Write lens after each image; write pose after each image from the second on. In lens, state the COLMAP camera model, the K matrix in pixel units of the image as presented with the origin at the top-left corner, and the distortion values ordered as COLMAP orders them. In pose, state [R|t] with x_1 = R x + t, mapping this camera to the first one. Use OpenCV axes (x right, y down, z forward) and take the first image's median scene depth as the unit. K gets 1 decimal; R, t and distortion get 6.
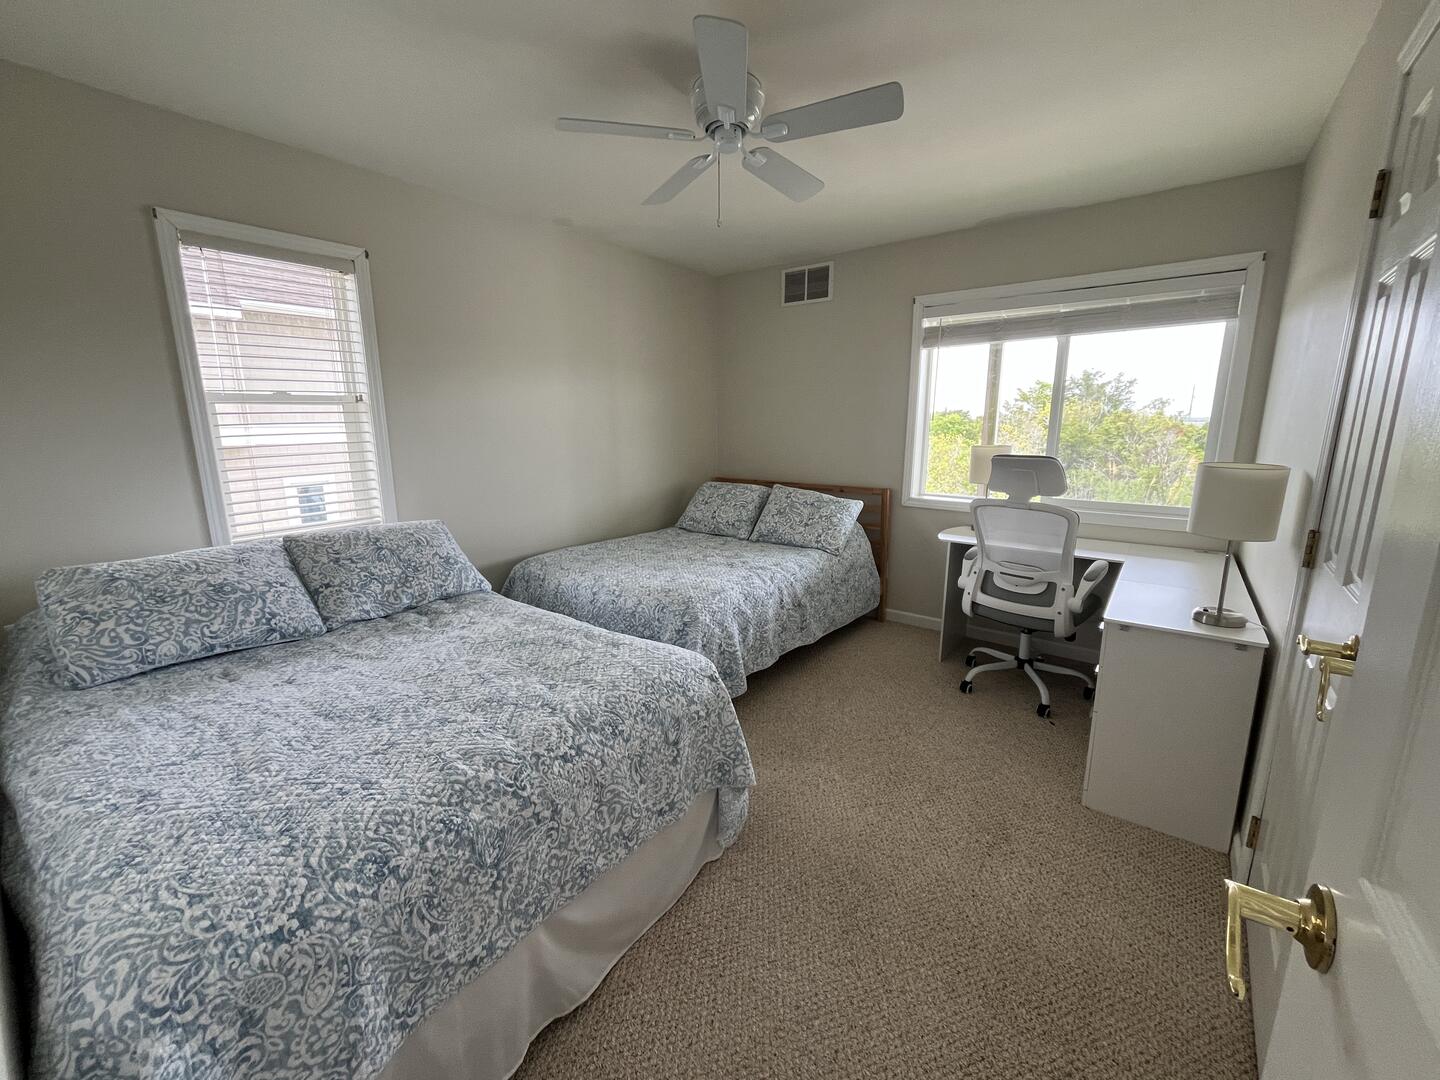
lens RADIAL K [[578.2, 0, 720.0], [0, 578.2, 540.0], [0, 0, 1]] dist [-0.001915, -0.000289]
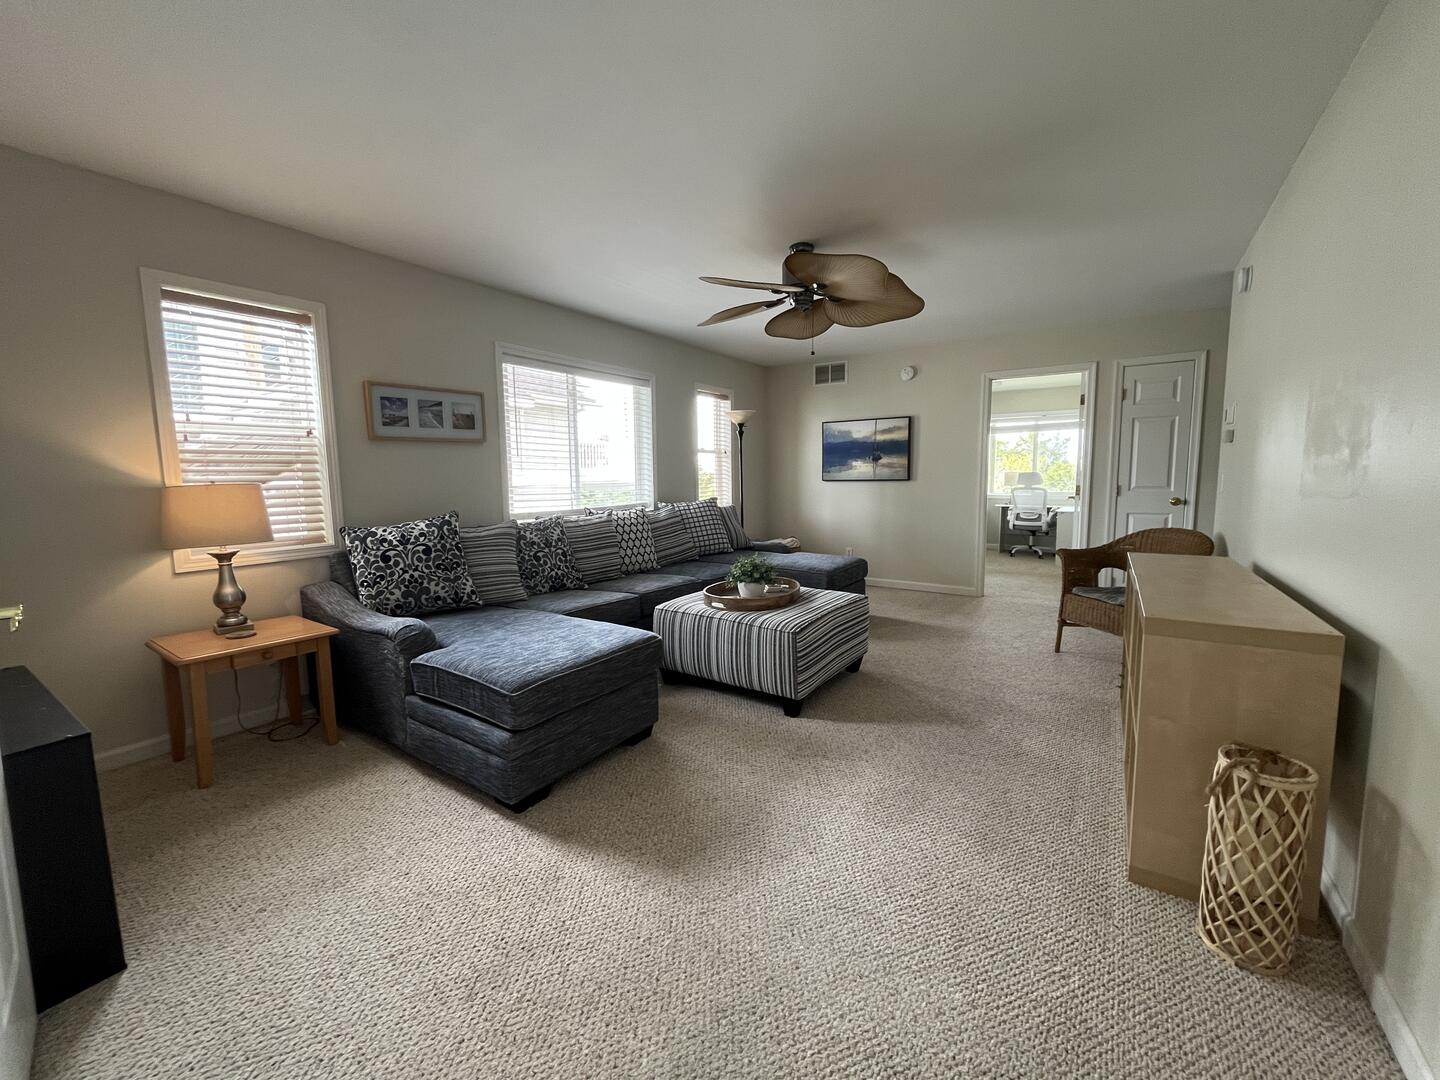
lens RADIAL K [[578.2, 0, 720.0], [0, 578.2, 540.0], [0, 0, 1]] dist [-0.001915, -0.000289]
pose [[0.998063, -0.011947, 0.061054, -1.181231], [0.017732, 0.995309, -0.095106, 0.430681], [-0.059631, 0.096004, 0.993593, -1.739572]]
